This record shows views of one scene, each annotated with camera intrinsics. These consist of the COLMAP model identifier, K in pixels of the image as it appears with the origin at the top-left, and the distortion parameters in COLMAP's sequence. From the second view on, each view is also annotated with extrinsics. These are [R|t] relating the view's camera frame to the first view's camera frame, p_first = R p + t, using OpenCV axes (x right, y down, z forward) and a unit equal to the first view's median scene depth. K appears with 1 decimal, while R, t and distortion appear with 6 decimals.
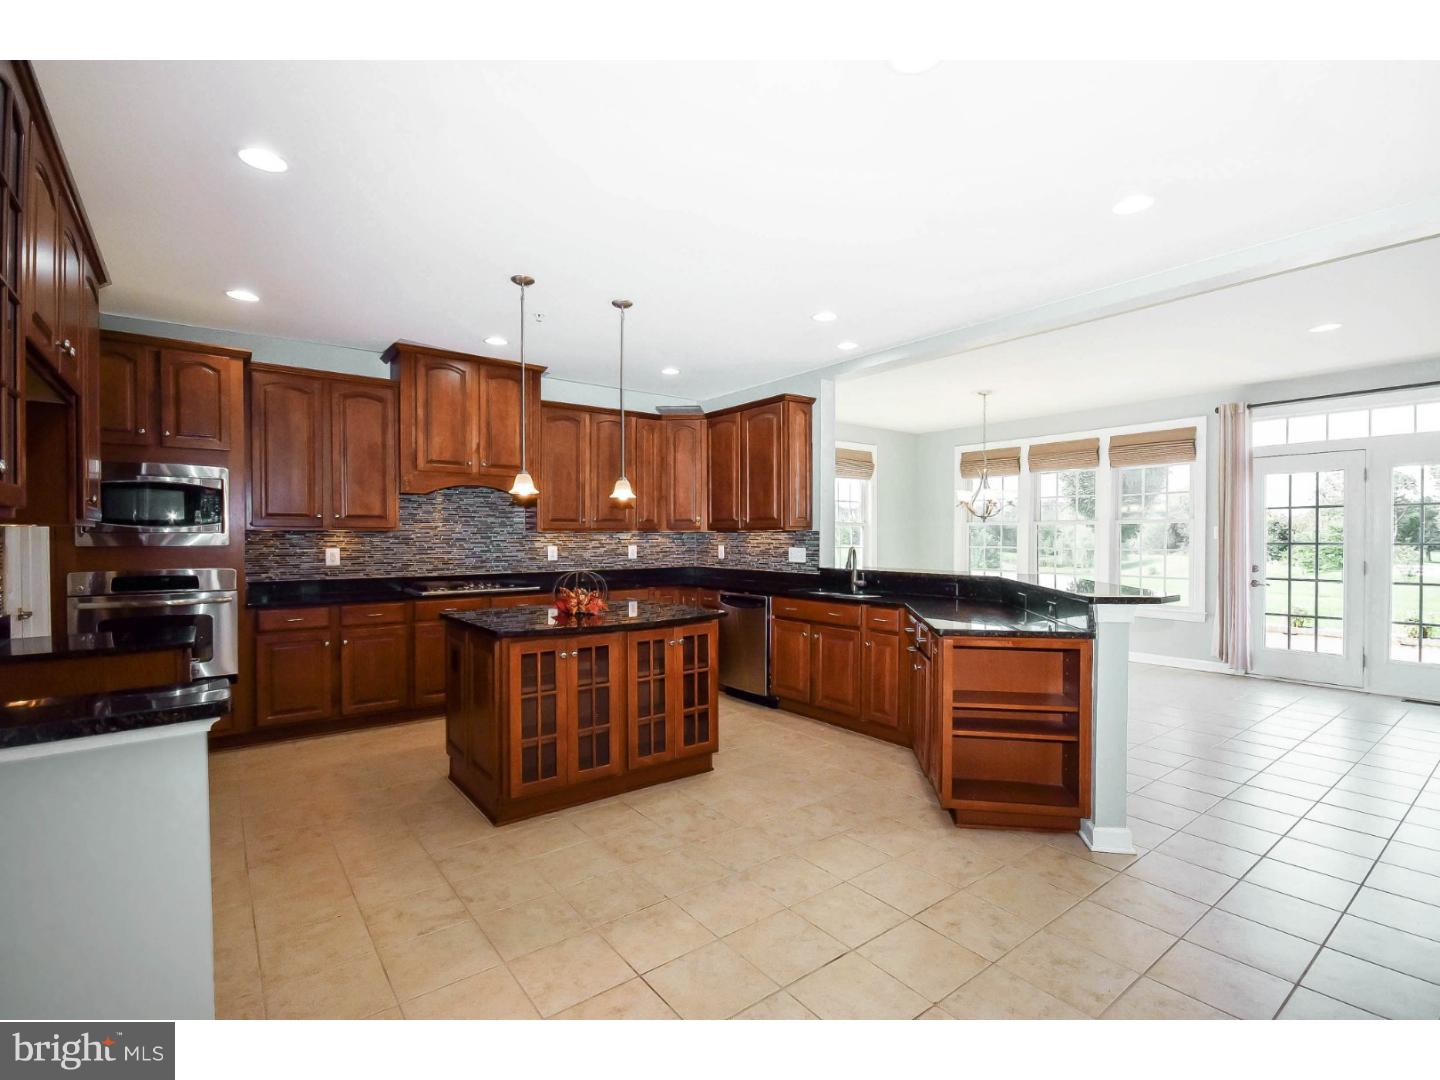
lens RADIAL K [[667.1, 0, 713.5], [0, 667.1, 538.3], [0, 0, 1]] dist [-0.010306, -0.000067]
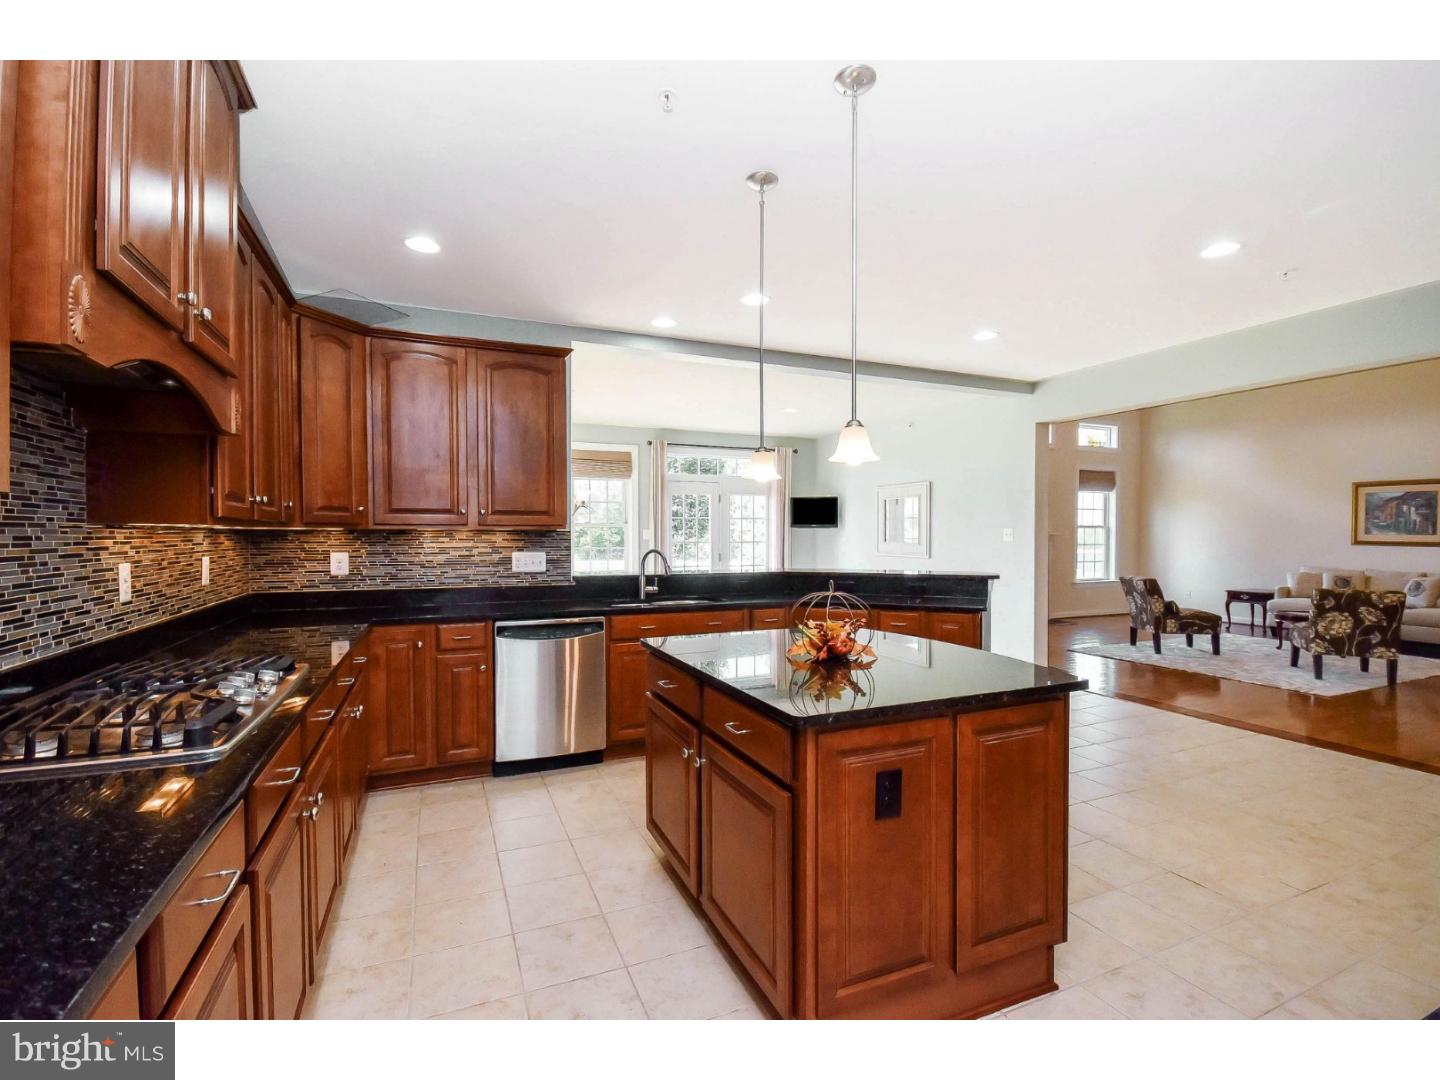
lens RADIAL K [[667.1, 0, 720.0], [0, 667.1, 543.9], [0, 0, 1]] dist [-0.010306, -0.000067]
pose [[0.248818, -0.004949, 0.968538, -0.536031], [0.005539, 0.999978, 0.003686, 0.003158], [-0.968534, 0.004448, 0.248840, 0.596722]]
